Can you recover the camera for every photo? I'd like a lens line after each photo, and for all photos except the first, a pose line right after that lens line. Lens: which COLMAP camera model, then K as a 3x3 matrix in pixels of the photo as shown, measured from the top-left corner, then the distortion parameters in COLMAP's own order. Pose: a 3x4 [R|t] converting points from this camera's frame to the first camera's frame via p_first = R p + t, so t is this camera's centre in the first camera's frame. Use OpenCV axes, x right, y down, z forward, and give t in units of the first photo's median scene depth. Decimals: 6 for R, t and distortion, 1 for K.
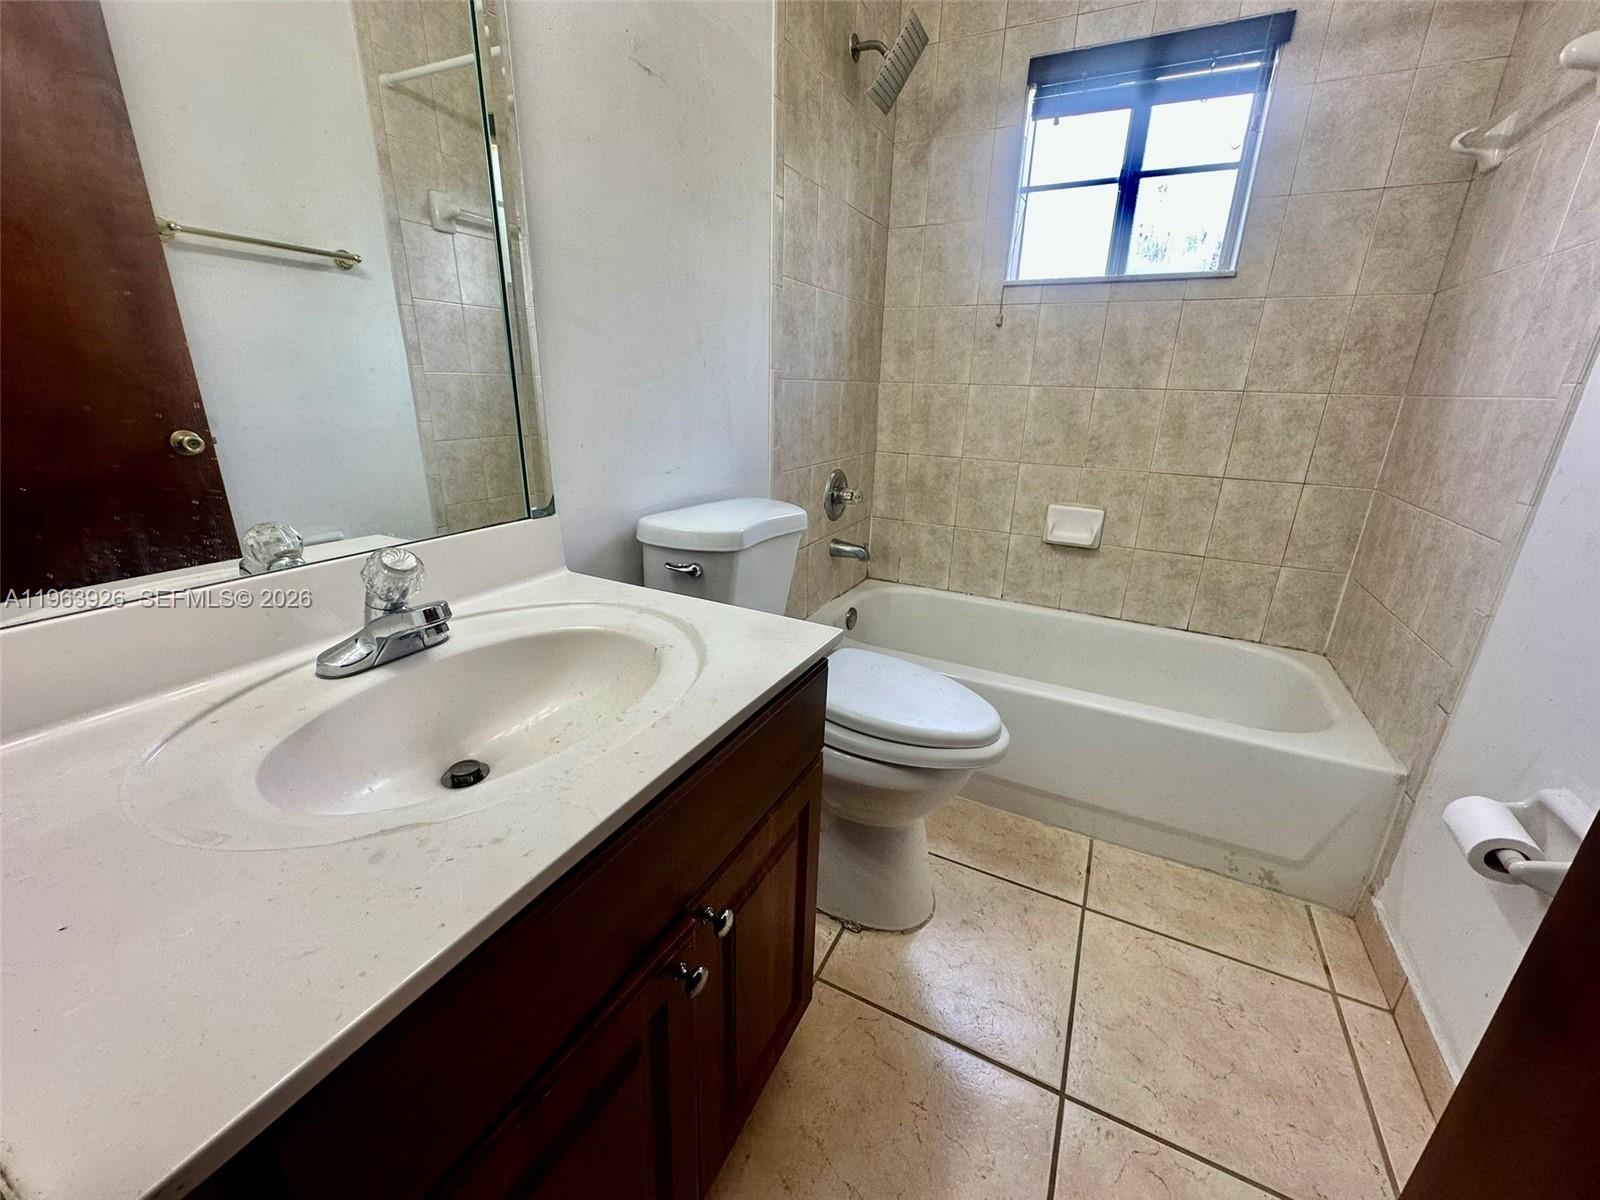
lens RADIAL K [[637.7, 0, 799.8], [0, 637.7, 599.5], [0, 0, 1]] dist [-0.003162, -0.000180]
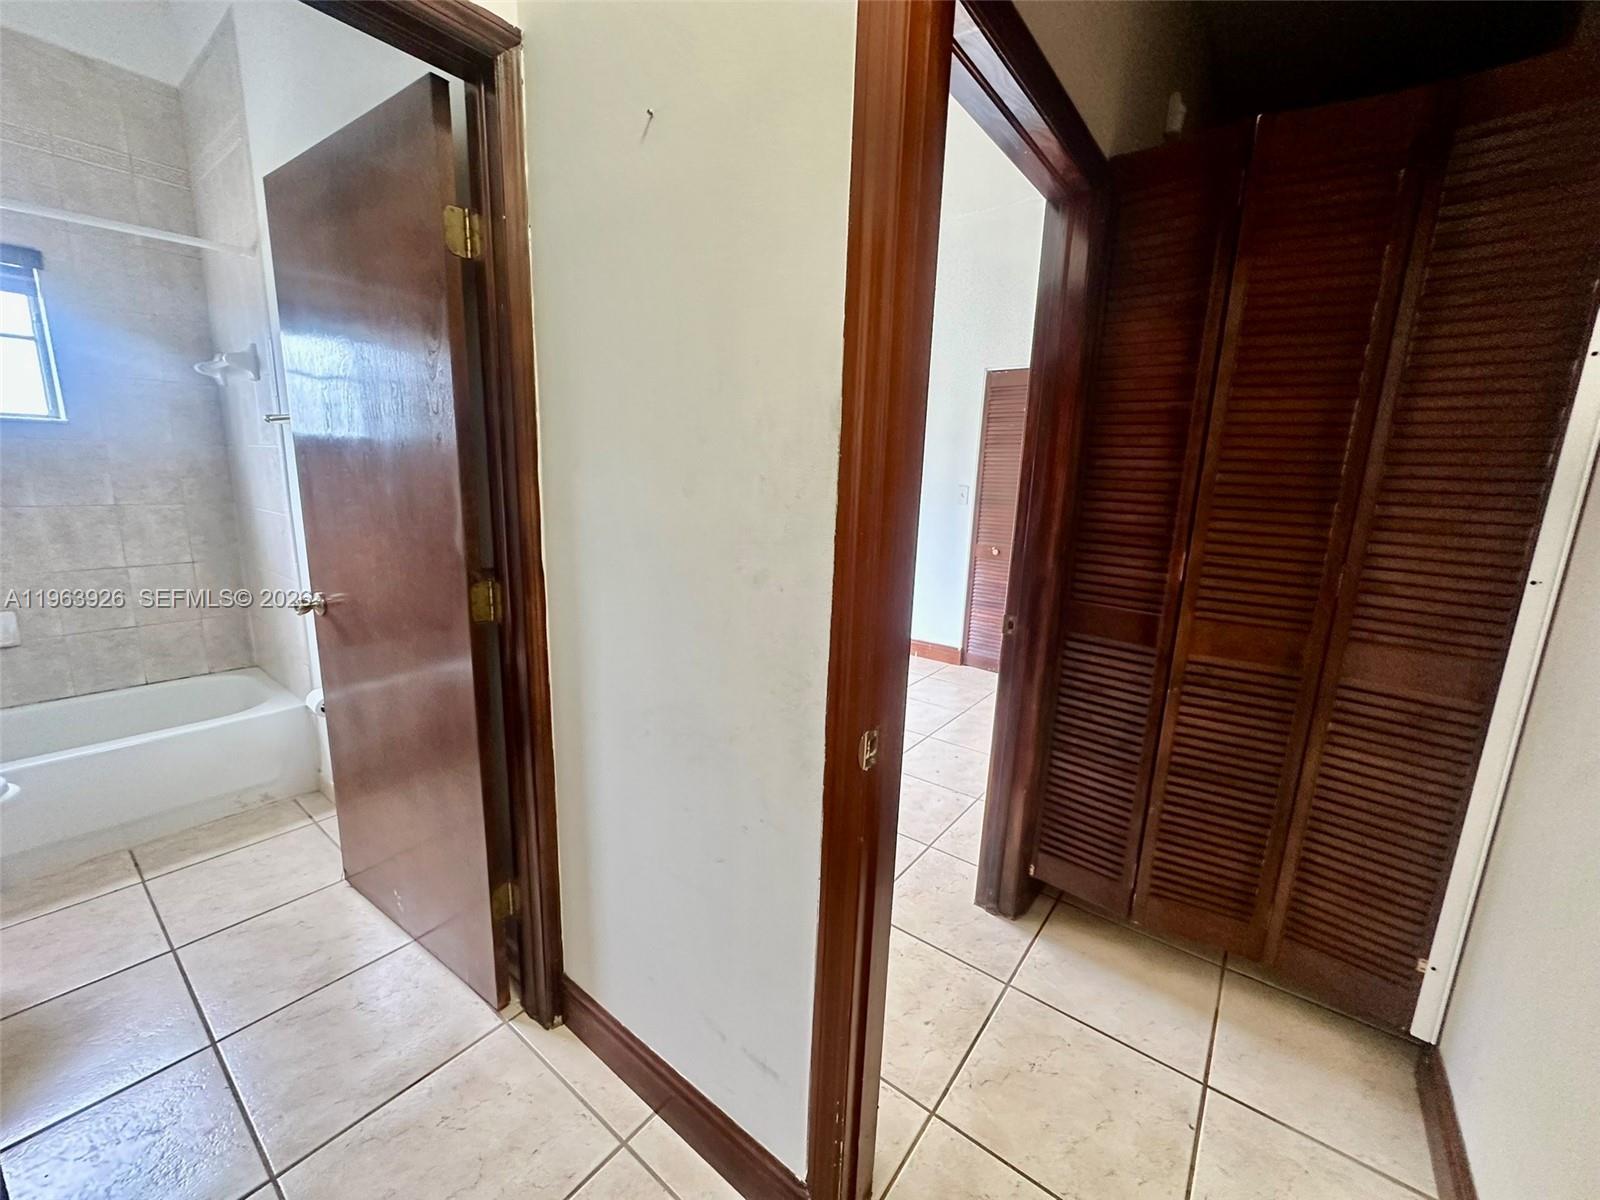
lens RADIAL K [[637.7, 0, 802.5], [0, 637.7, 598.7], [0, 0, 1]] dist [-0.003162, -0.000180]
pose [[0.175572, -0.212231, 0.961318, -0.414599], [0.287983, 0.944844, 0.155997, 0.077939], [-0.941403, 0.249454, 0.227007, -0.675782]]
